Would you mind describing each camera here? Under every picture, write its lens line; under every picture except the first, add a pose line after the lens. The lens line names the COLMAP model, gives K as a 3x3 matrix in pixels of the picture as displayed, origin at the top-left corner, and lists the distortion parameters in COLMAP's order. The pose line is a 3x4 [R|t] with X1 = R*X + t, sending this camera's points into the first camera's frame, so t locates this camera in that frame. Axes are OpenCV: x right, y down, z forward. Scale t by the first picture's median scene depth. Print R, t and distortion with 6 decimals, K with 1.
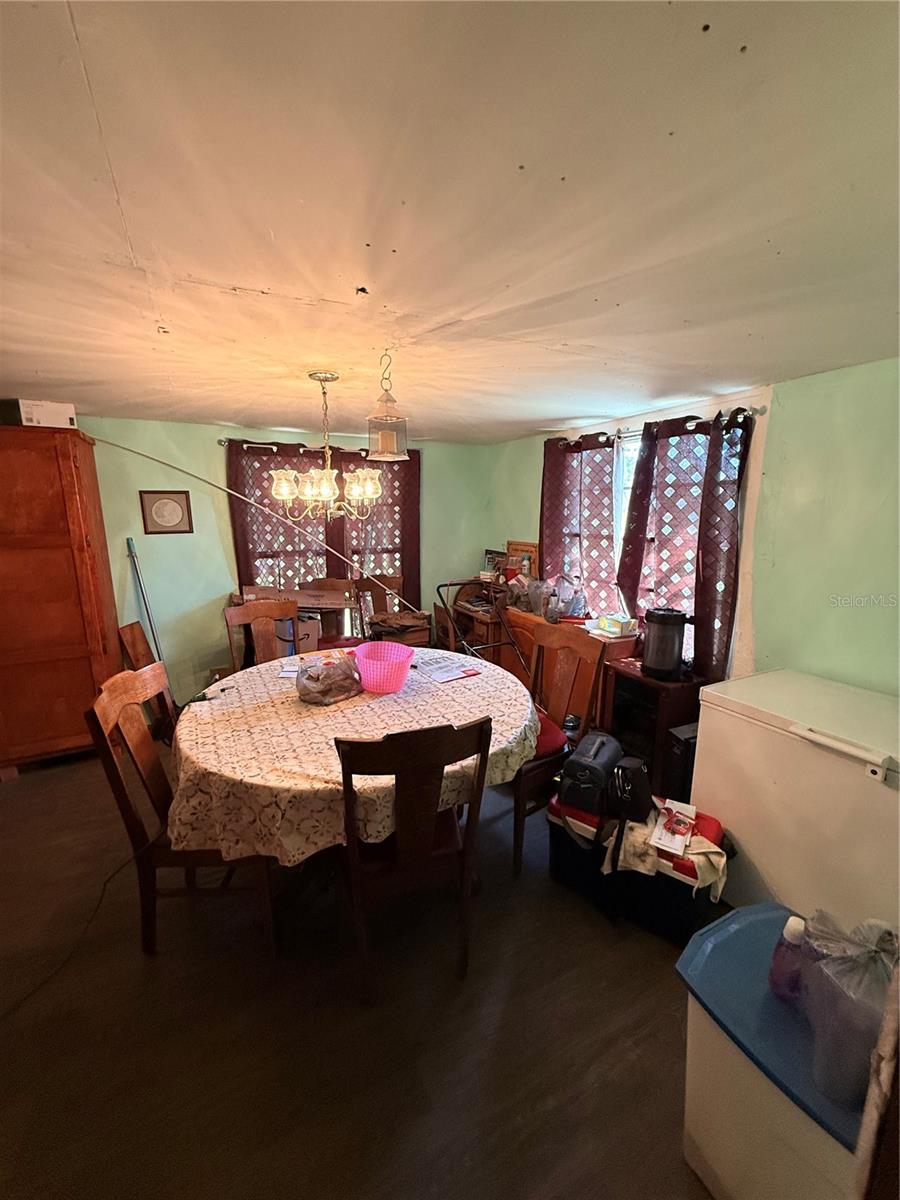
lens RADIAL K [[480.2, 0, 450.7], [0, 480.2, 600.5], [0, 0, 1]] dist [-0.002212, 0.000091]
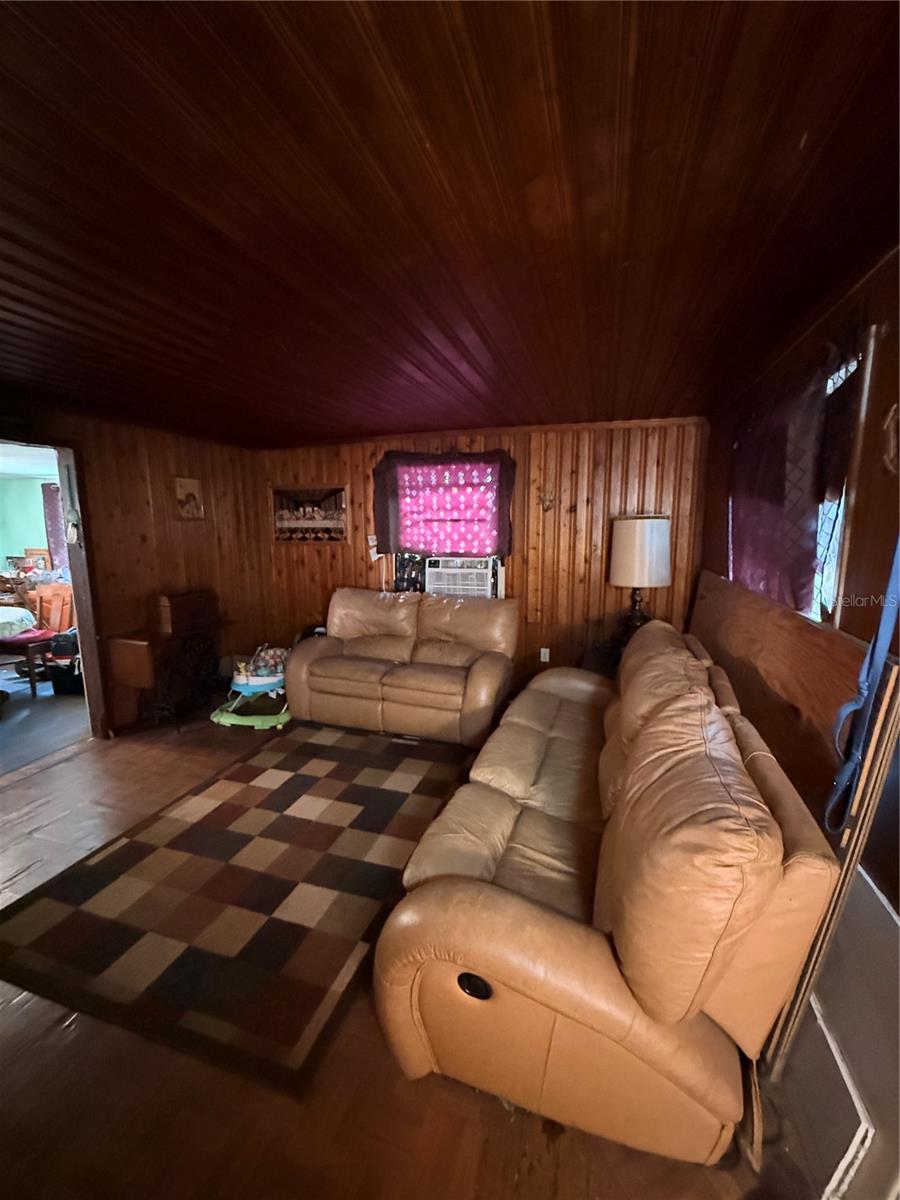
lens RADIAL K [[480.2, 0, 450.4], [0, 480.2, 597.2], [0, 0, 1]] dist [-0.002212, 0.000091]
pose [[0.706918, -0.102852, 0.699777, 0.001680], [0.133350, 0.991009, 0.010946, 0.191516], [-0.694611, 0.085578, 0.714277, -0.980399]]
